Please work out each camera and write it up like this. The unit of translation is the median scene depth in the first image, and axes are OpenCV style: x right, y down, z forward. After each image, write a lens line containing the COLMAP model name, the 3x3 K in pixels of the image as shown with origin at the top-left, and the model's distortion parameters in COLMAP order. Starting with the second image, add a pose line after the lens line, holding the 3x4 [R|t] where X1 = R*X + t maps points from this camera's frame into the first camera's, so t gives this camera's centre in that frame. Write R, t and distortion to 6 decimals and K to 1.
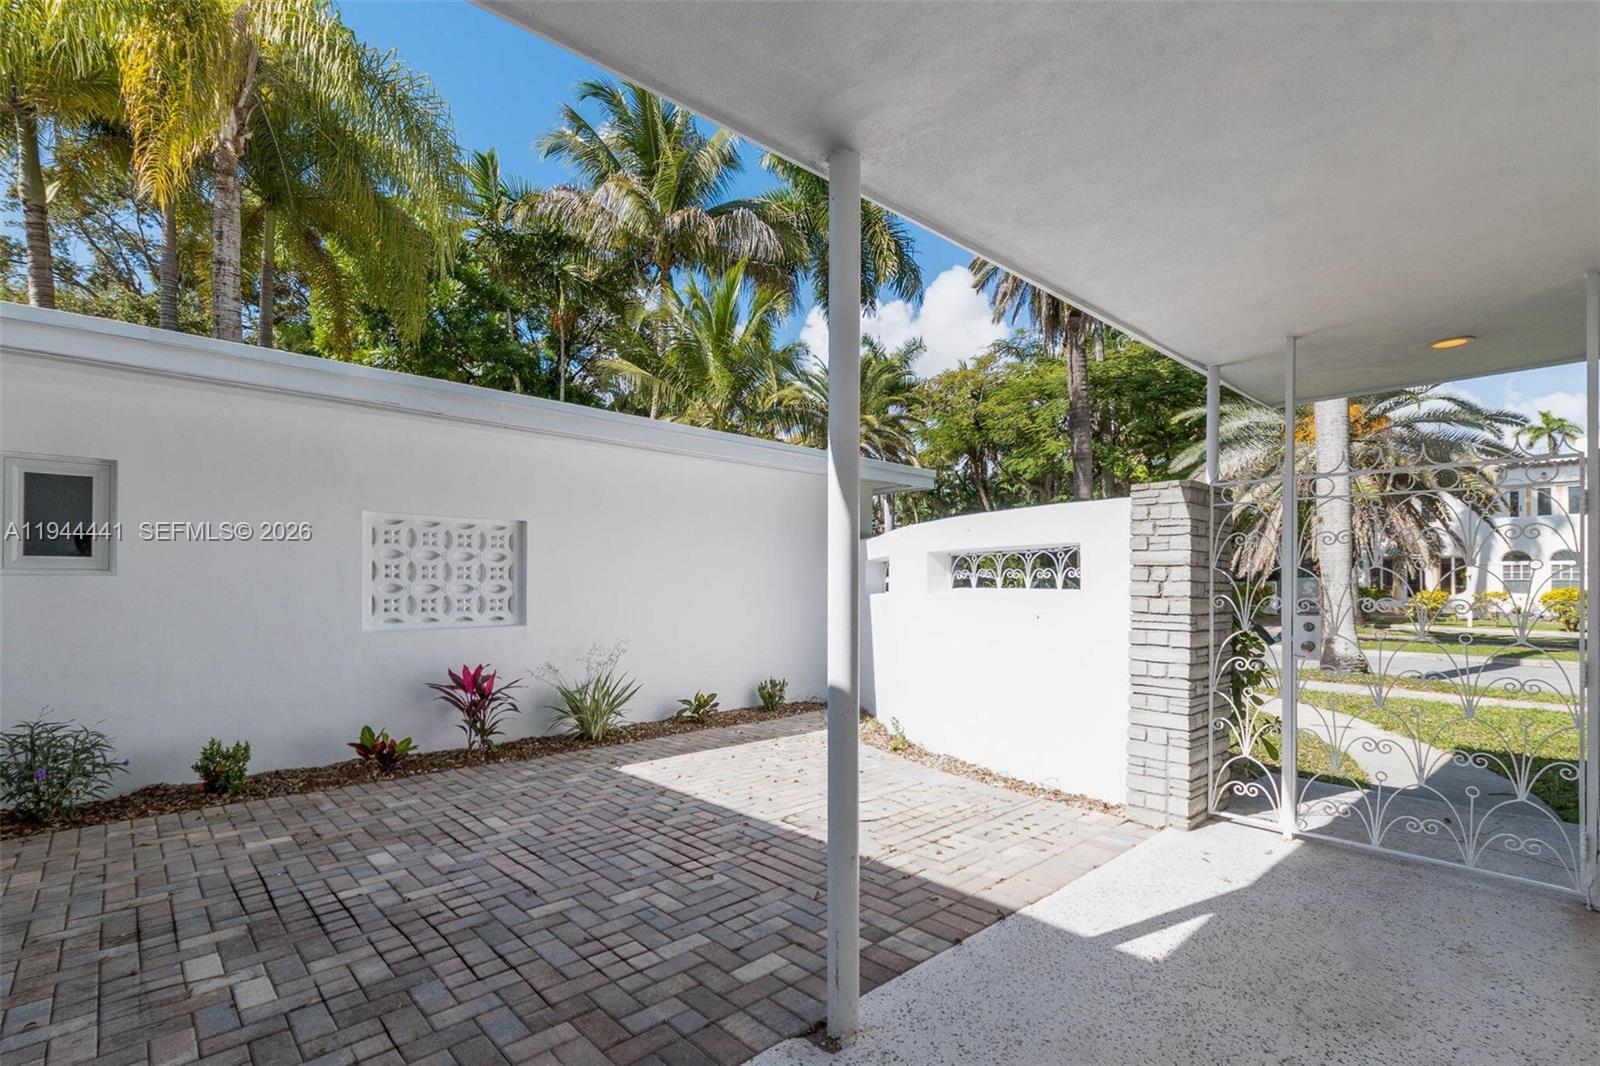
lens RADIAL K [[741.5, 0, 788.5], [0, 741.5, 589.5], [0, 0, 1]] dist [-0.001517, 0.000022]
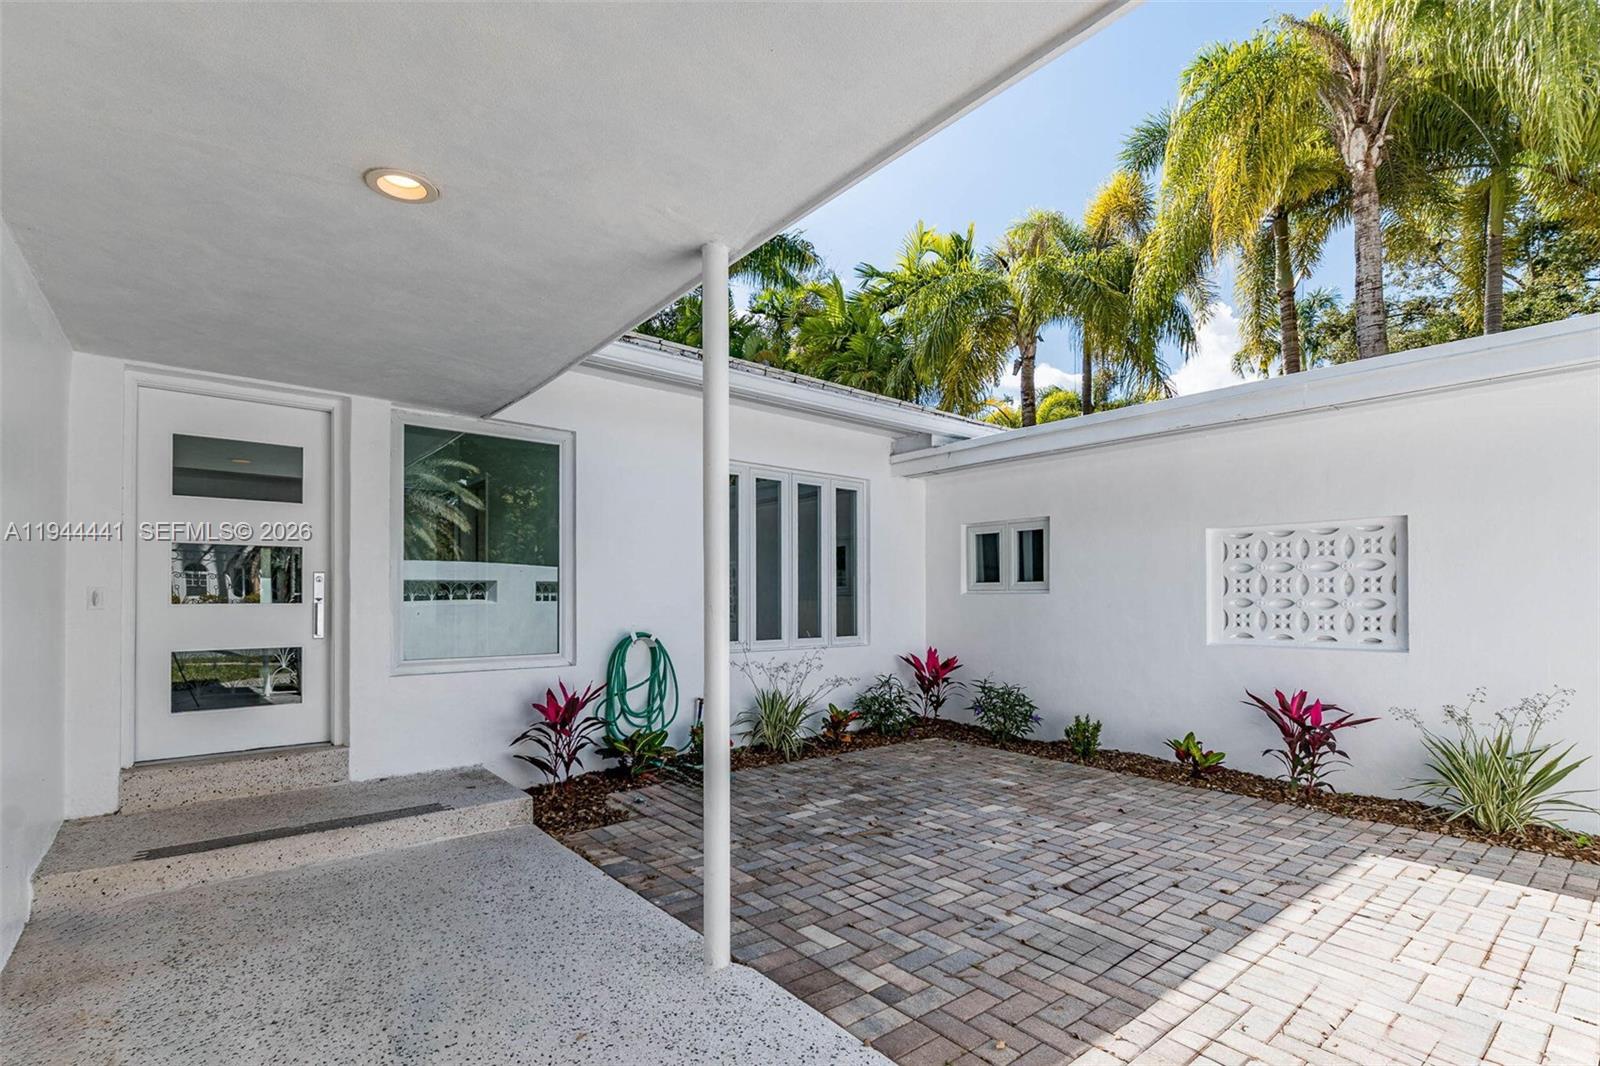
lens RADIAL K [[741.5, 0, 788.5], [0, 741.5, 589.5], [0, 0, 1]] dist [-0.001517, 0.000022]
pose [[-0.065206, -0.013429, -0.997781, 0.555020], [-0.006663, 0.999893, -0.013022, -0.002901], [0.997850, 0.005799, -0.065289, 0.512464]]
